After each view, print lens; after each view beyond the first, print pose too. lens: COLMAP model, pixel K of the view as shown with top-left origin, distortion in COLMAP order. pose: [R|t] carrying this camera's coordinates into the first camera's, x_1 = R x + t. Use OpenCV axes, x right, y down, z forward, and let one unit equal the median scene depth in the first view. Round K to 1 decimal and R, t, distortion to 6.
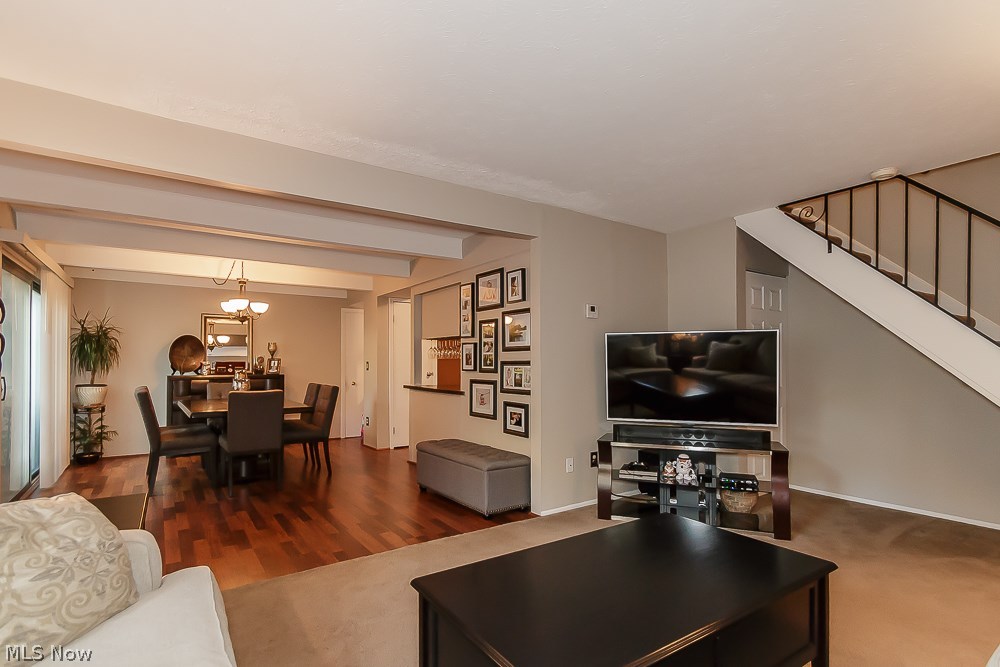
lens RADIAL K [[473.3, 0, 487.1], [0, 473.3, 363.7], [0, 0, 1]] dist [0.009292, -0.001721]
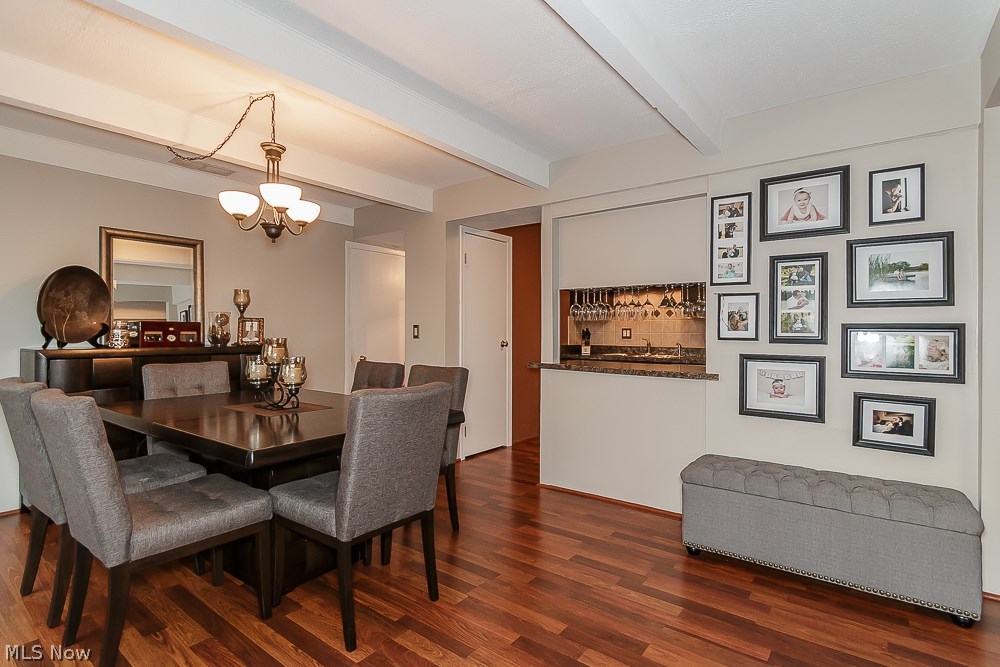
lens RADIAL K [[473.3, 0, 526.3], [0, 473.3, 333.3], [0, 0, 1]] dist [0.009292, -0.001721]
pose [[0.941425, 0.003949, 0.337199, -0.401624], [-0.005823, 0.999973, 0.004545, 0.004244], [-0.337172, -0.006242, 0.941422, 0.426163]]
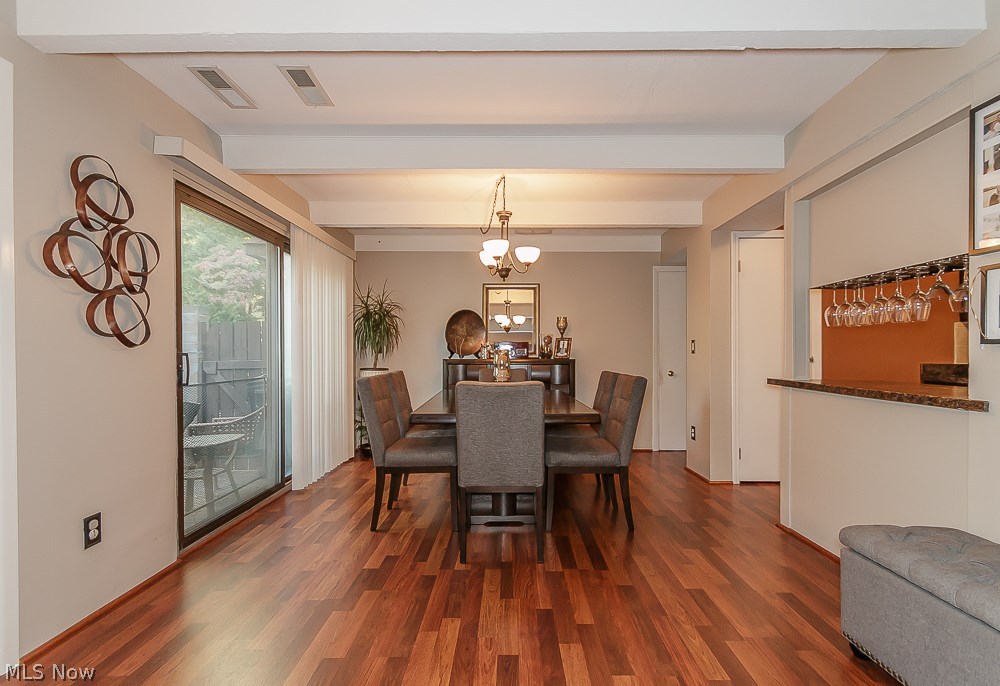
lens RADIAL K [[464.7, 0, 519.1], [0, 464.7, 357.4], [0, 0, 1]] dist [-0.000739, -0.000951]
pose [[0.834784, 0.002715, -0.550570, -0.125879], [0.001380, 0.999974, 0.007023, 0.018314], [0.550575, -0.006623, 0.834759, 0.424274]]
